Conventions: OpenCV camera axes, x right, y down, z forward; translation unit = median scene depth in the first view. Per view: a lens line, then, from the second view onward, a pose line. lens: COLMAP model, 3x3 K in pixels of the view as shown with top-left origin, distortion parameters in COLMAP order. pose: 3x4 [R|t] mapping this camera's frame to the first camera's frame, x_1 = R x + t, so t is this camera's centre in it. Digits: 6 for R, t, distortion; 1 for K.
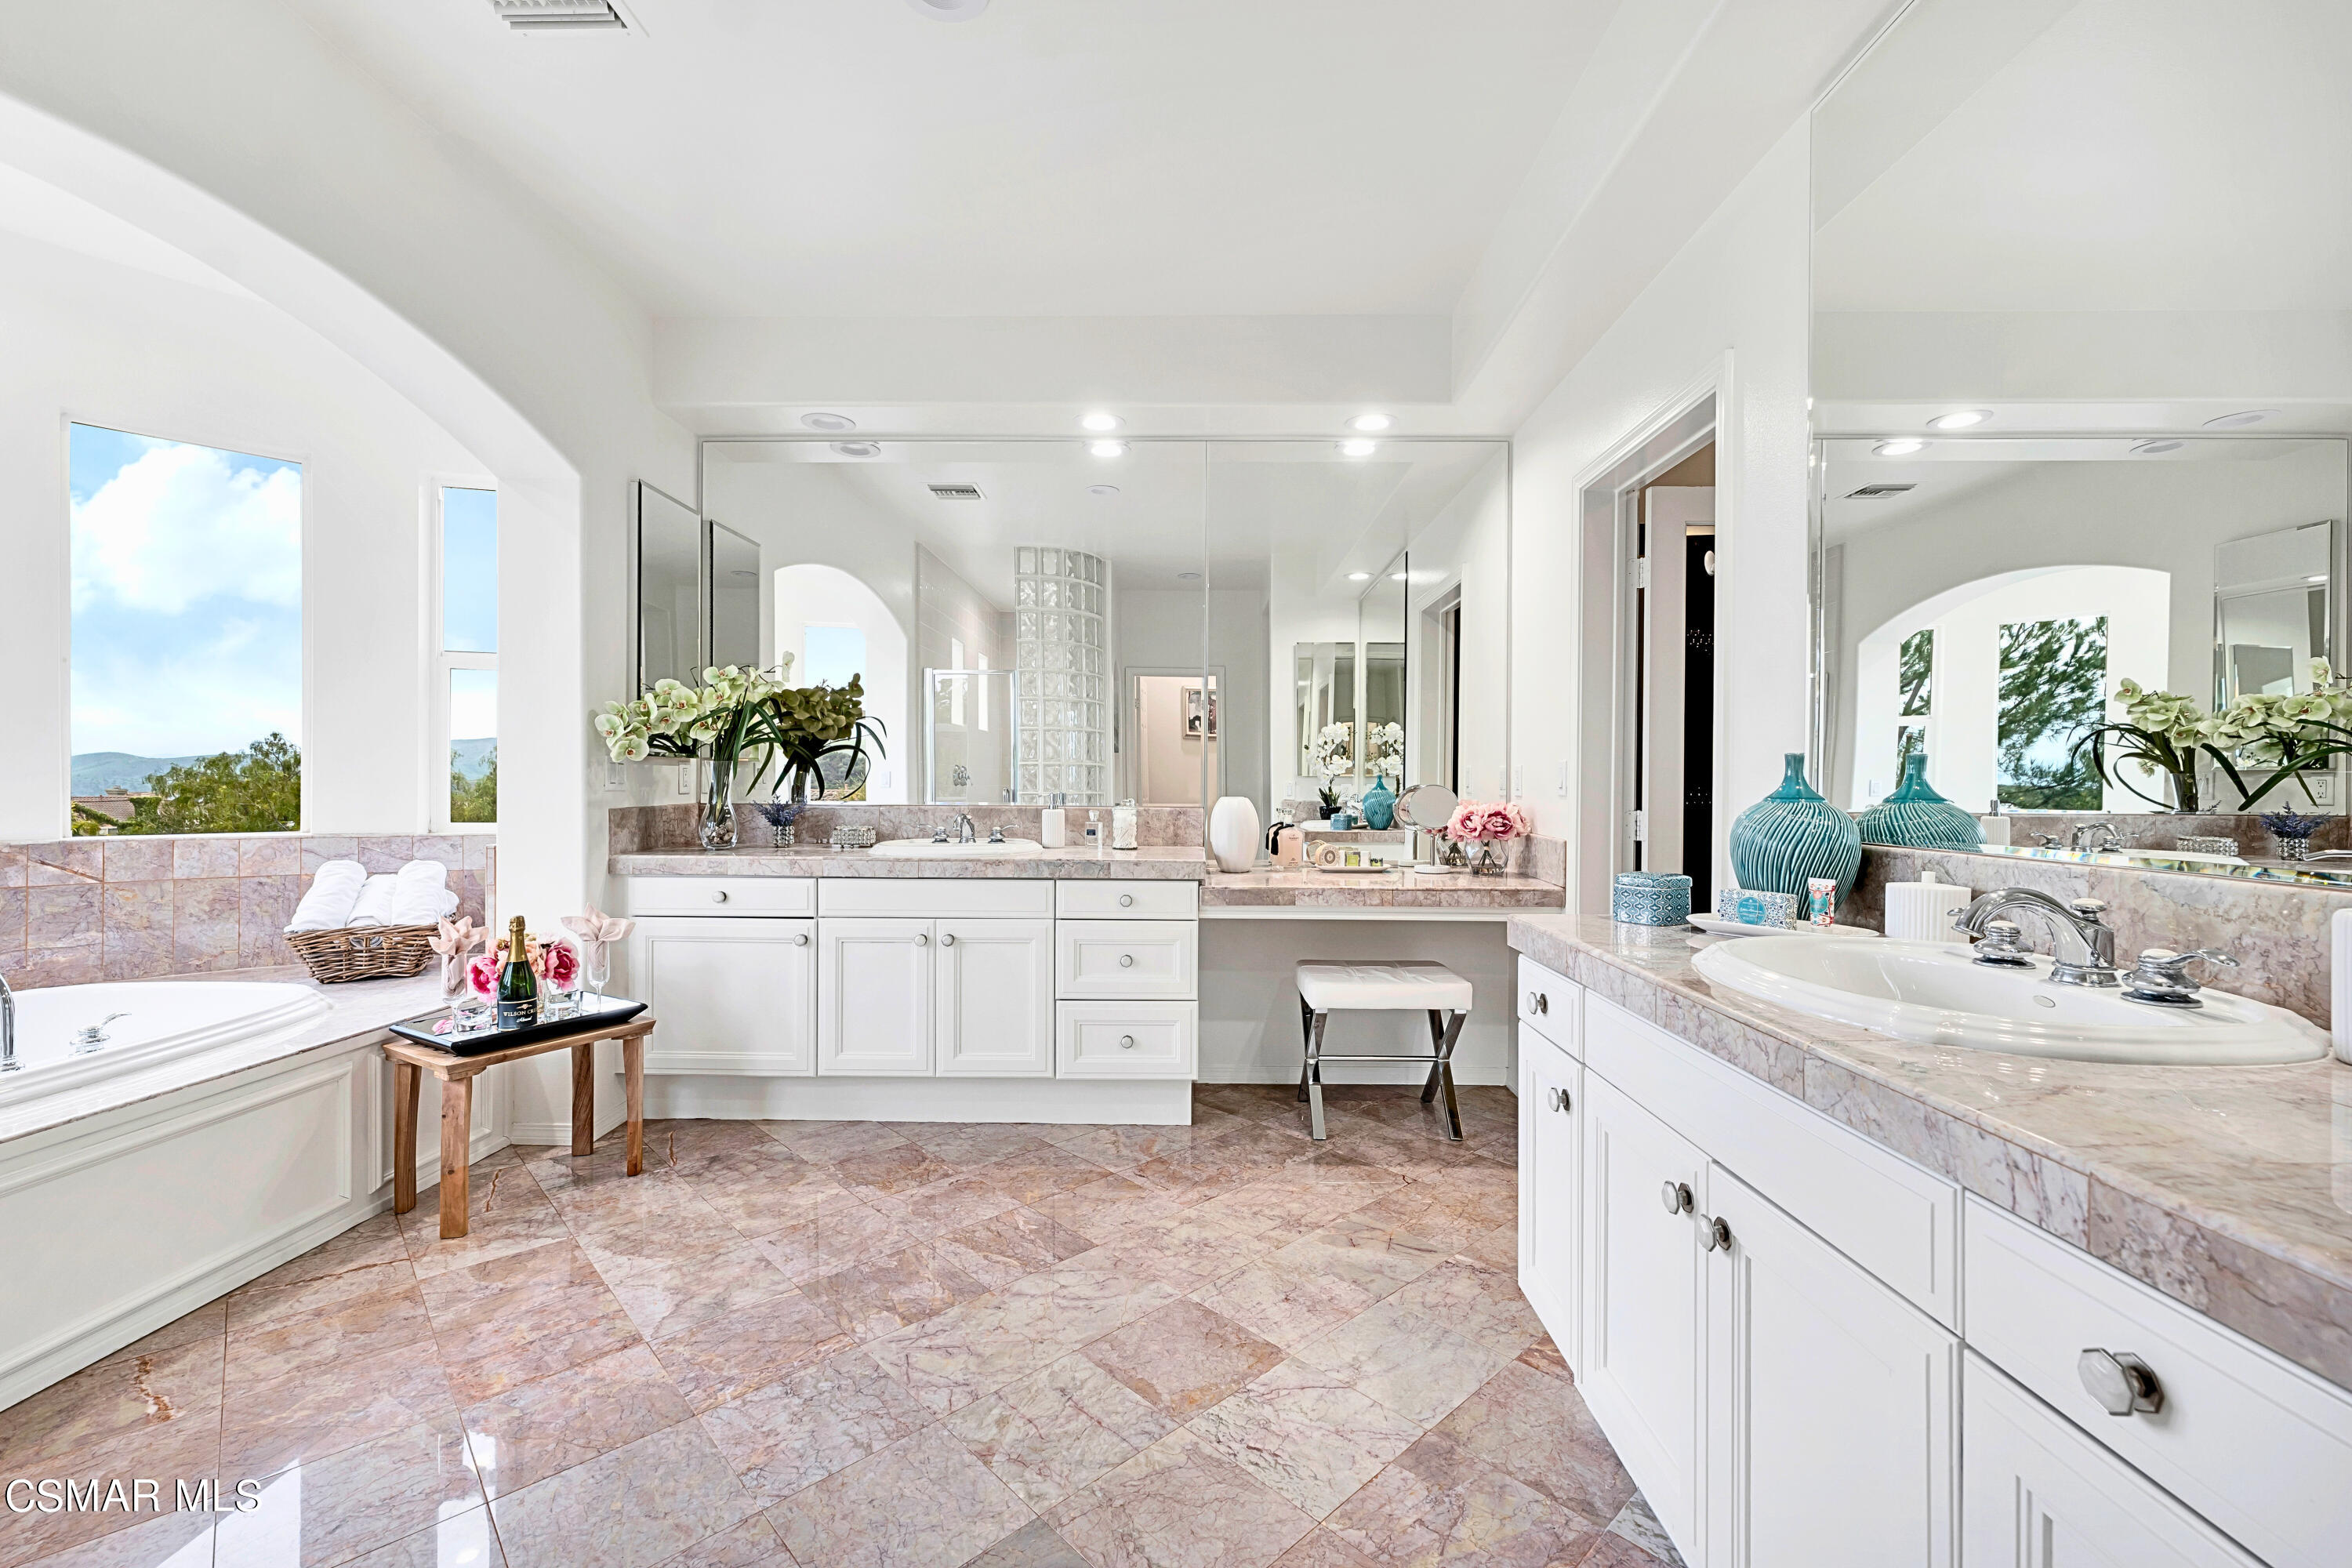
lens RADIAL K [[982.5, 0, 1175.4], [0, 982.5, 790.5], [0, 0, 1]] dist [0.001296, 0.000306]
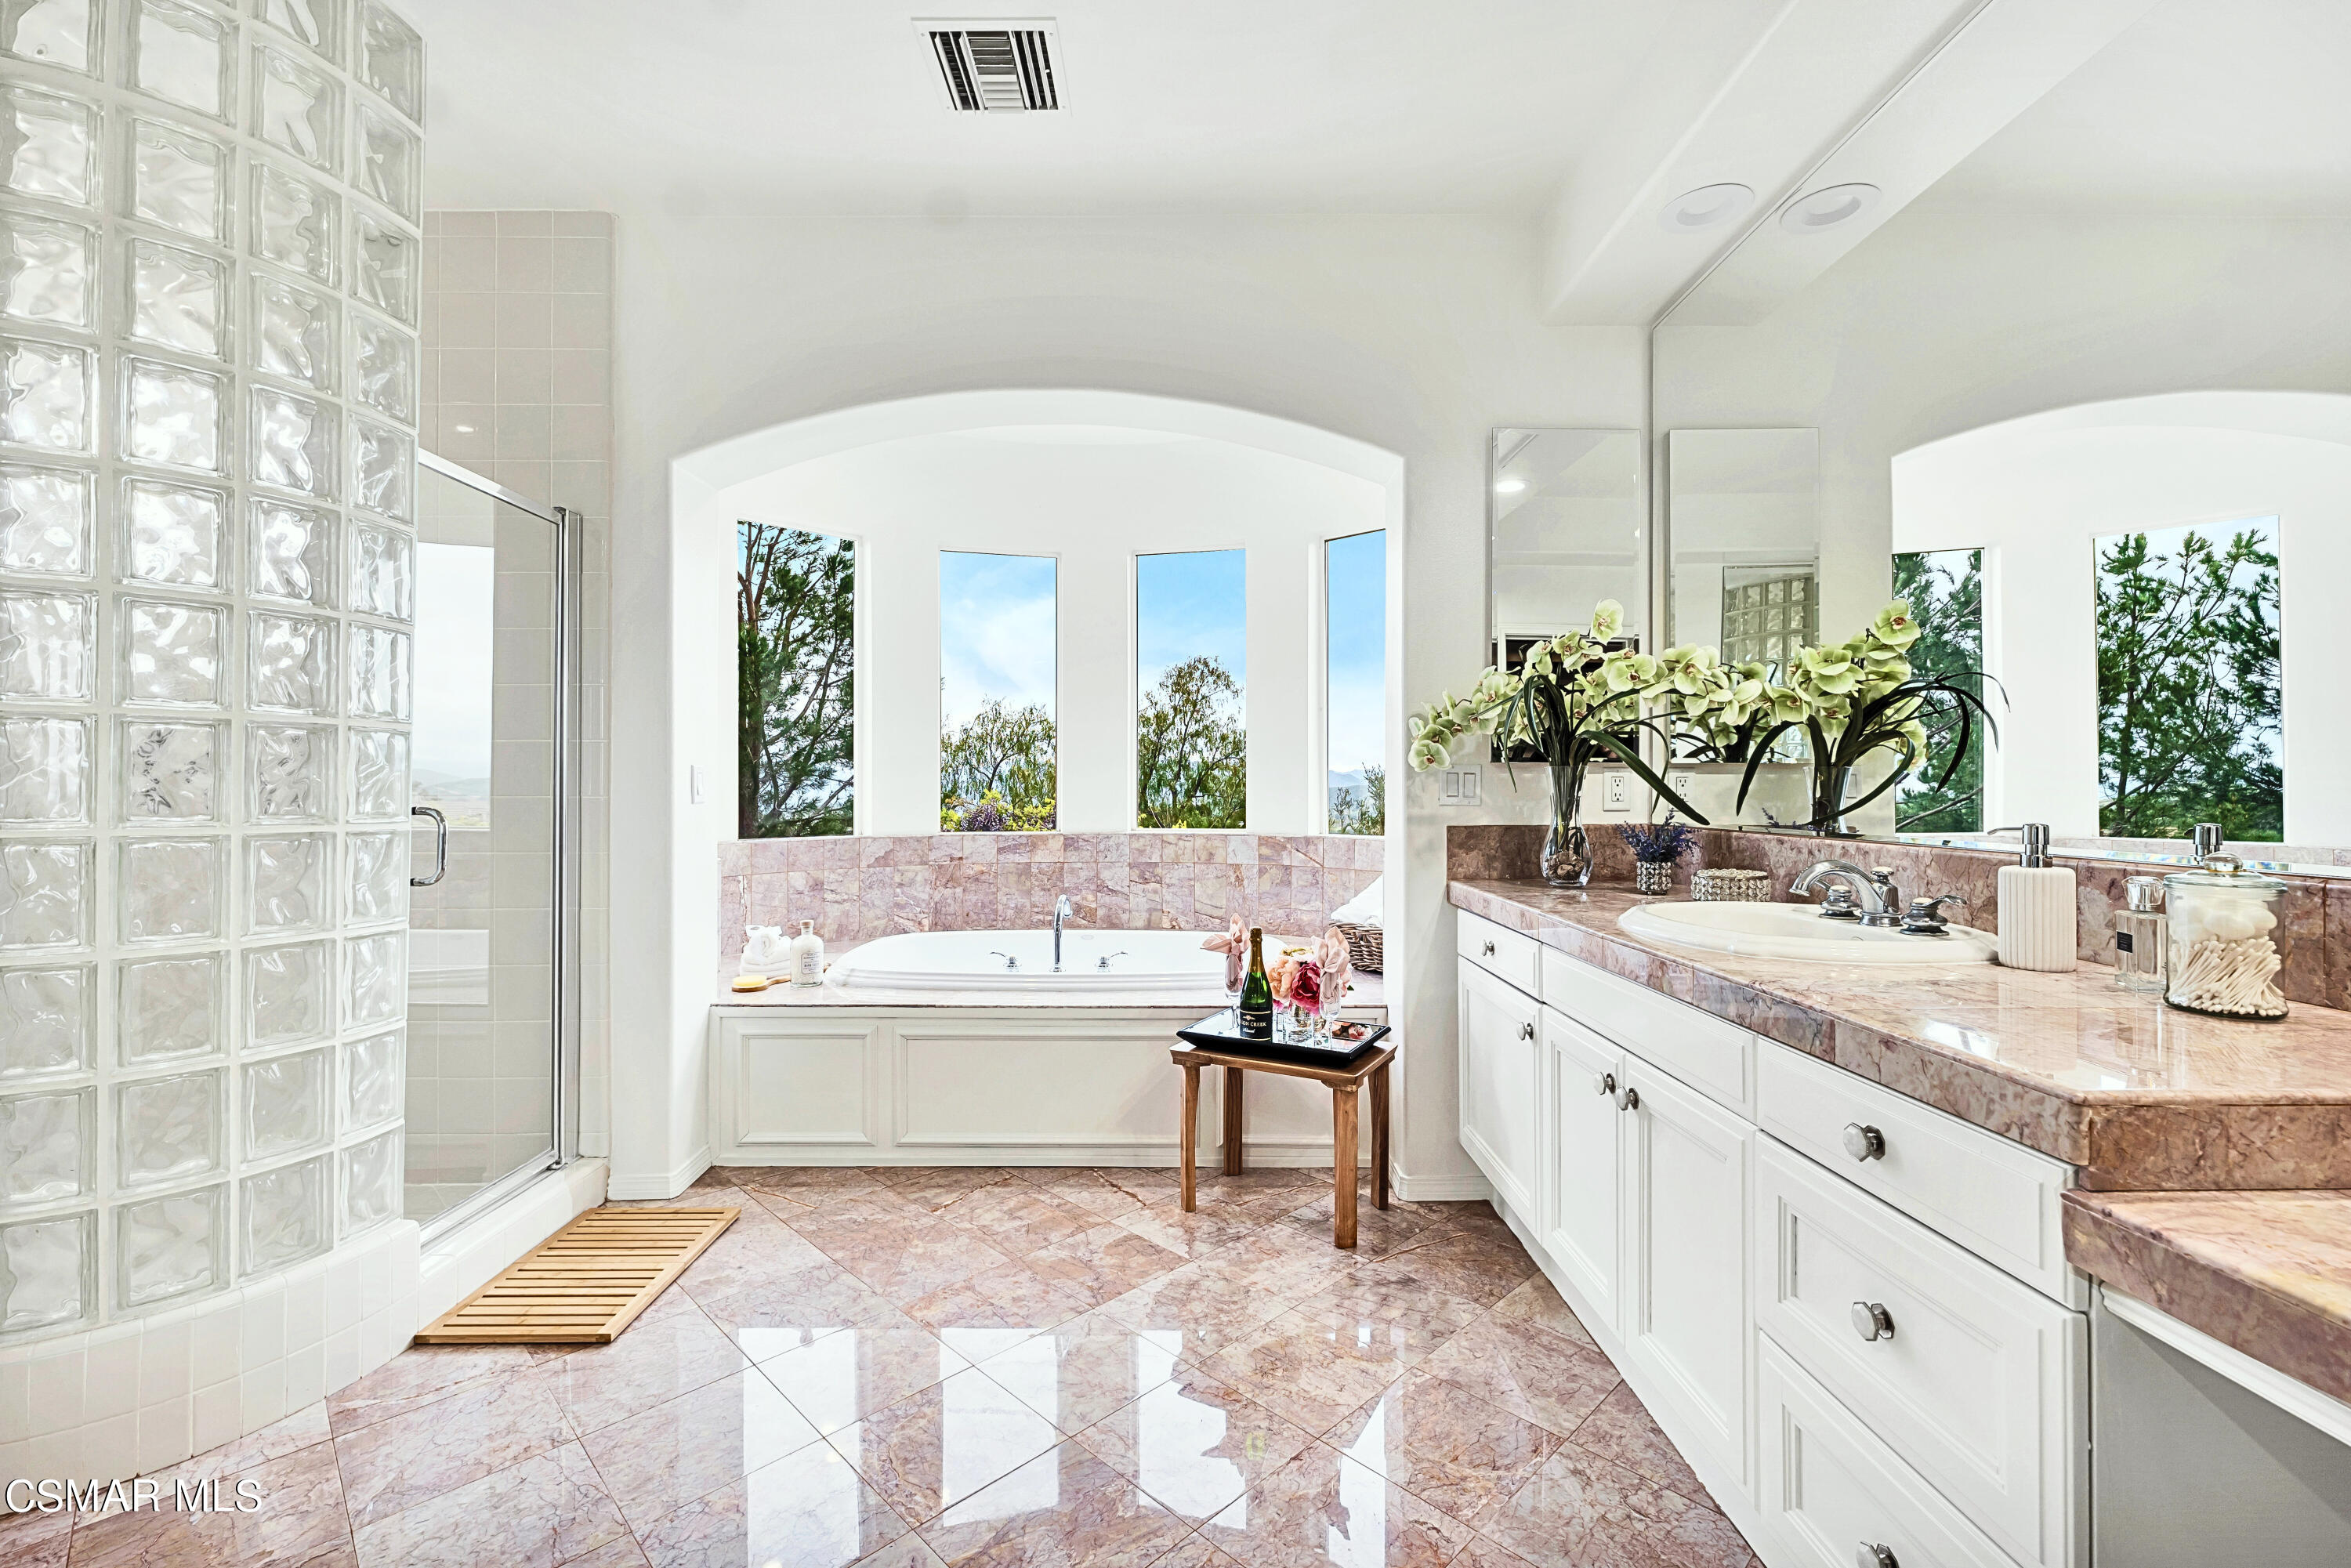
lens RADIAL K [[982.0, 0, 1174.9], [0, 982.0, 790.5], [0, 0, 1]] dist [0.001296, 0.000306]
pose [[0.020476, -0.005608, -0.999775, 0.331546], [-0.011835, 0.999913, -0.005851, -0.005686], [0.999720, 0.011952, 0.020408, 0.872537]]
